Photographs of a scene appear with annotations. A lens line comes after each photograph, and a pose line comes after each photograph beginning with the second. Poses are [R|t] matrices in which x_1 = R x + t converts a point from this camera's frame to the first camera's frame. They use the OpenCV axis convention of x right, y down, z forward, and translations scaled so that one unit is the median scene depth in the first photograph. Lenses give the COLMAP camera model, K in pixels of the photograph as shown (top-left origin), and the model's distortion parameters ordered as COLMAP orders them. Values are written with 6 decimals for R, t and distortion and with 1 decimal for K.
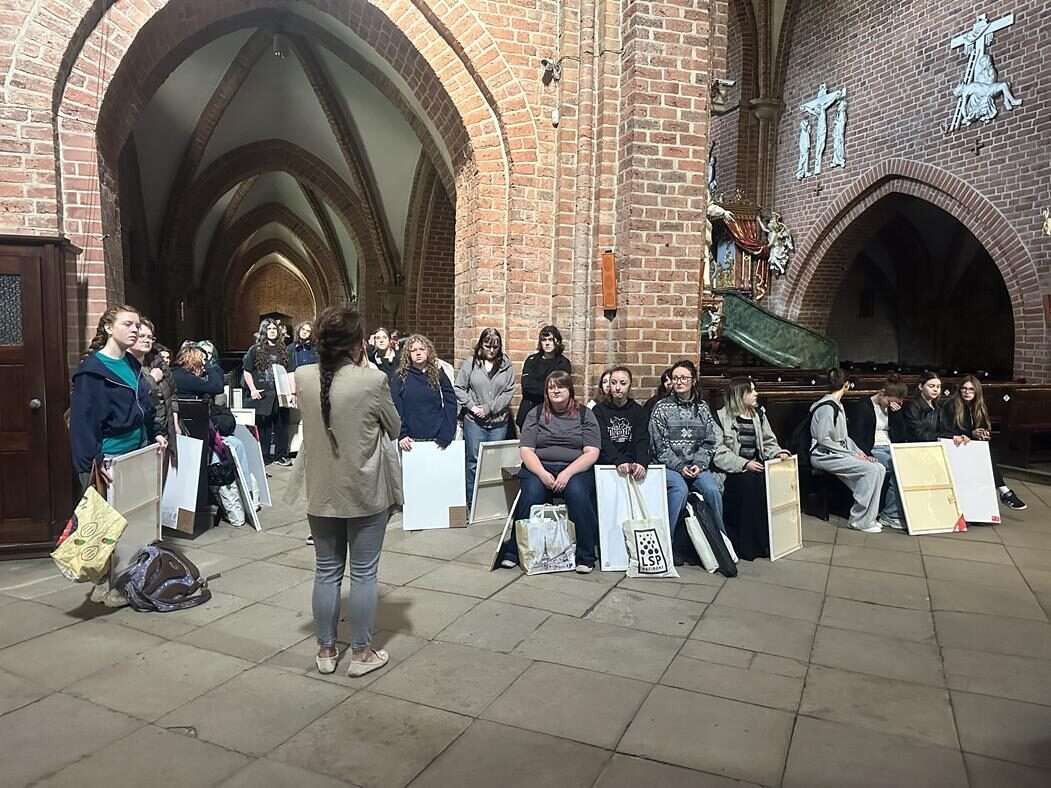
lens RADIAL K [[736.3, 0, 516.5], [0, 736.3, 398.3], [0, 0, 1]] dist [0.049143, -0.067851]
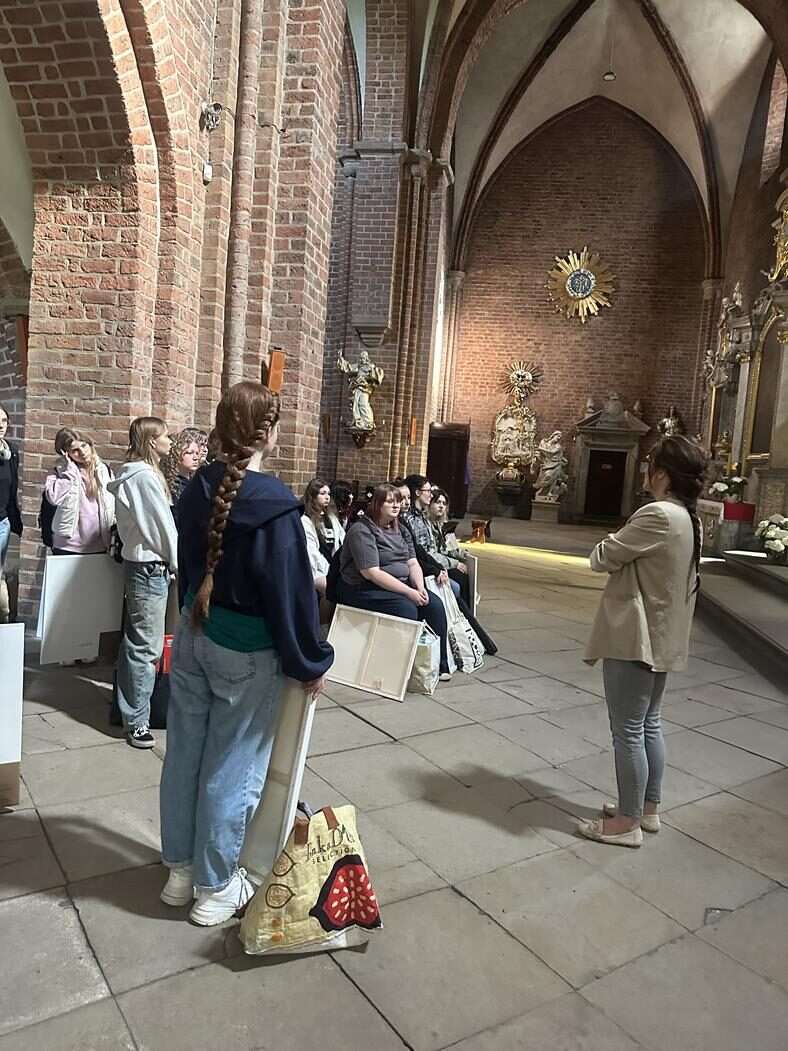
lens RADIAL K [[736.3, 0, 397.1], [0, 736.3, 525.9], [0, 0, 1]] dist [0.049143, -0.067851]
pose [[0.502815, -0.057550, 0.862476, -0.645953], [-0.008798, 0.997389, 0.071681, -0.045993], [-0.864349, -0.043630, 0.500995, 0.409056]]
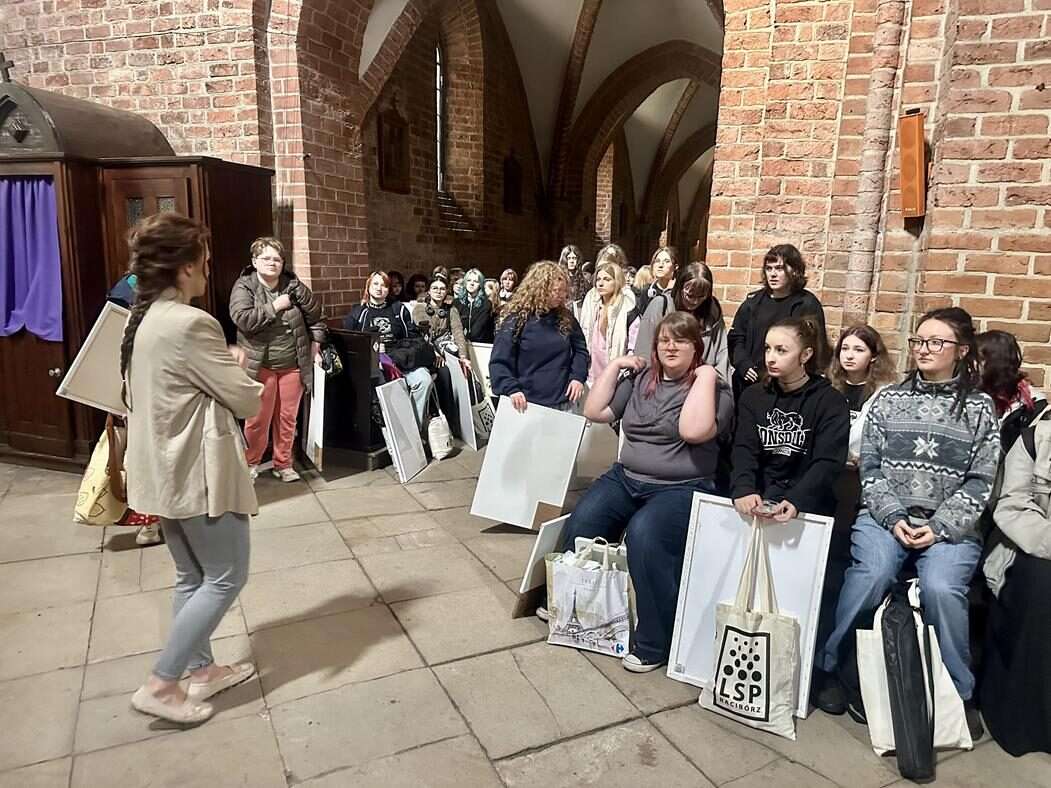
lens RADIAL K [[736.3, 0, 524.0], [0, 736.3, 393.6], [0, 0, 1]] dist [0.049143, -0.067851]
pose [[0.780721, 0.115032, -0.614201, 0.272507], [-0.062101, 0.992327, 0.106912, -0.028890], [0.621786, -0.045326, 0.781874, 0.374778]]
